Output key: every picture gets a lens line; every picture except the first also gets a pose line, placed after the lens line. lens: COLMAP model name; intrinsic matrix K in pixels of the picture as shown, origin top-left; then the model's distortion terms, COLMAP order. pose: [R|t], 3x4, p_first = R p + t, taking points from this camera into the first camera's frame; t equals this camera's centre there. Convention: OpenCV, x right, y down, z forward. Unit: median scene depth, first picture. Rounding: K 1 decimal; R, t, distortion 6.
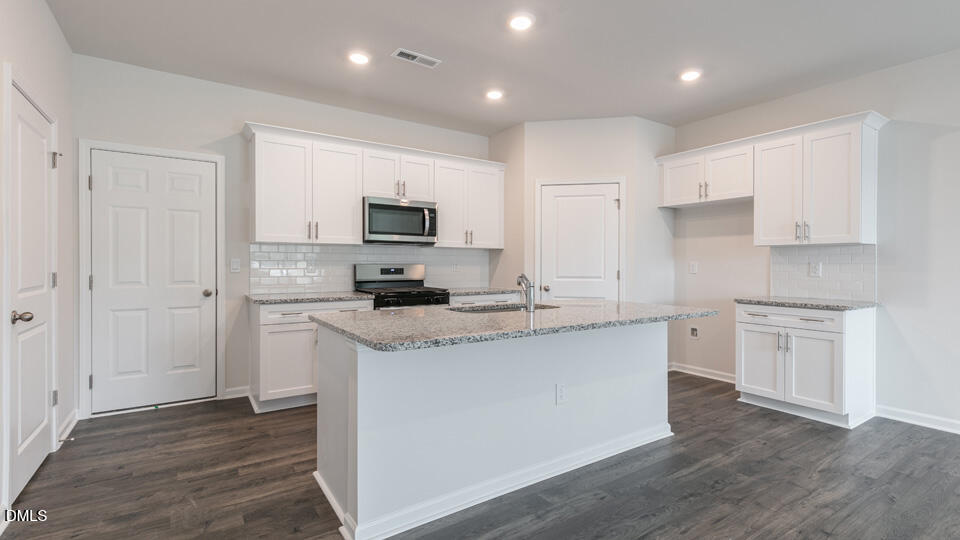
lens RADIAL K [[441.1, 0, 485.9], [0, 441.1, 268.5], [0, 0, 1]] dist [0.002591, 0.000154]
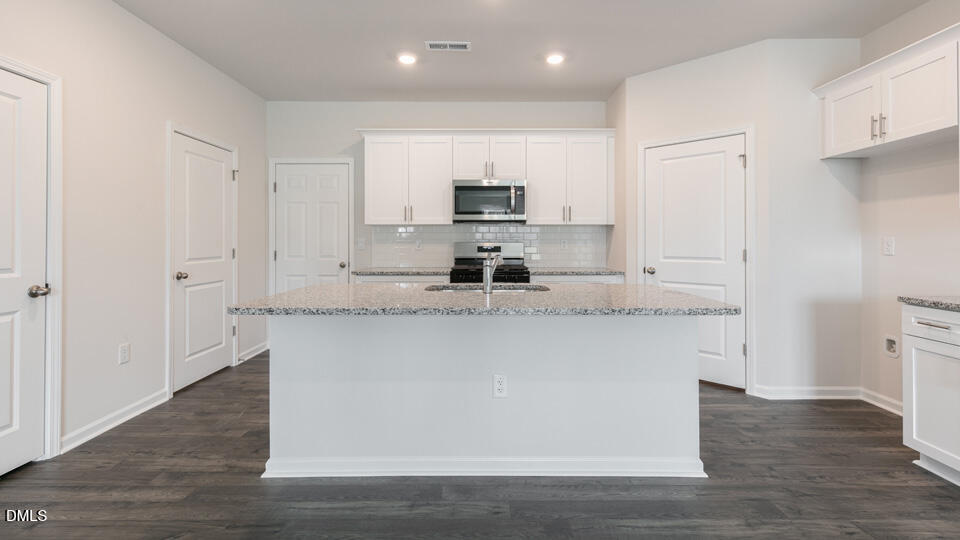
lens RADIAL K [[440.0, 0, 484.4], [0, 440.0, 245.4], [0, 0, 1]] dist [0.003114, 0.000362]
pose [[0.828897, 0.000097, -0.559402, 0.415710], [-0.002254, 0.999992, -0.003166, 0.000524], [0.559397, 0.003886, 0.828891, 0.155898]]
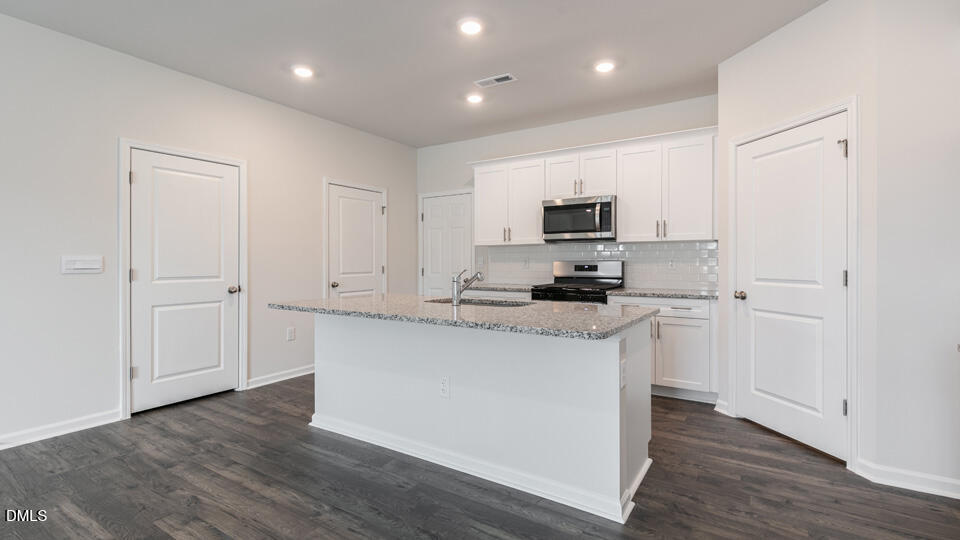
lens RADIAL K [[441.1, 0, 485.9], [0, 441.1, 268.5], [0, 0, 1]] dist [0.002591, 0.000154]
pose [[0.397672, 0.009214, -0.917481, 0.735476], [-0.007177, 0.999950, 0.006931, 0.001849], [0.917500, 0.003829, 0.397718, 0.441804]]
